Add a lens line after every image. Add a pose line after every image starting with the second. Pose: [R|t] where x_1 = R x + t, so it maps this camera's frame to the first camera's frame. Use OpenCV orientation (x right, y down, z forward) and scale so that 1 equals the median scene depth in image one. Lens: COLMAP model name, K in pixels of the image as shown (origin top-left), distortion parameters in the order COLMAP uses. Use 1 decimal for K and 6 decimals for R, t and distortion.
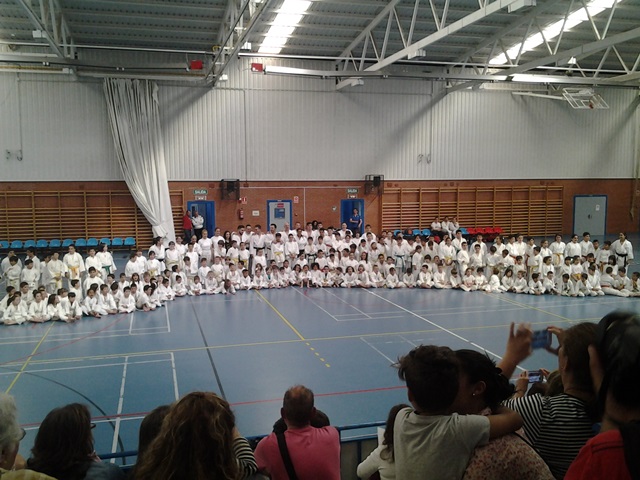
lens RADIAL K [[632.1, 0, 320.0], [0, 632.1, 240.0], [0, 0, 1]] dist [0.076927, -0.181448]
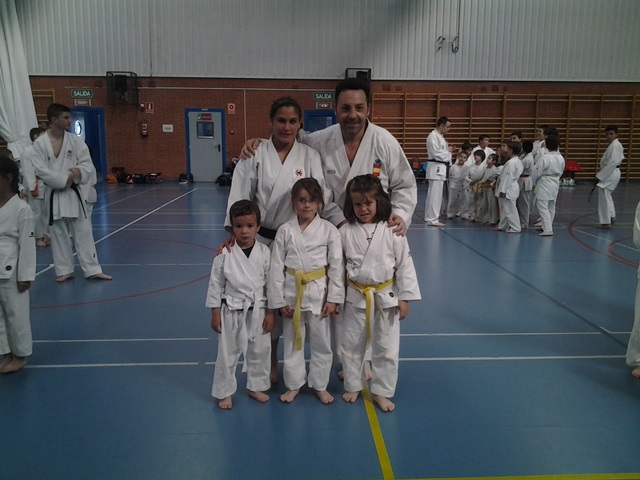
lens RADIAL K [[632.1, 0, 320.0], [0, 632.1, 240.0], [0, 0, 1]] dist [0.076927, -0.181448]
pose [[0.976322, 0.047847, -0.210966, 0.194624], [-0.030151, 0.995812, 0.086315, 0.011333], [0.214212, -0.077910, 0.973675, 0.381071]]
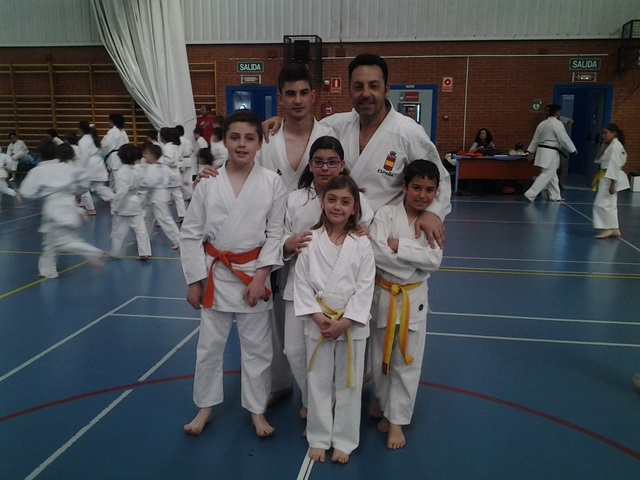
lens RADIAL K [[632.1, 0, 320.0], [0, 632.1, 240.0], [0, 0, 1]] dist [0.076927, -0.181448]
pose [[0.908972, 0.094801, -0.405934, 0.077218], [-0.042587, 0.989821, 0.135799, -0.010196], [0.414676, -0.106150, 0.903756, 0.533410]]
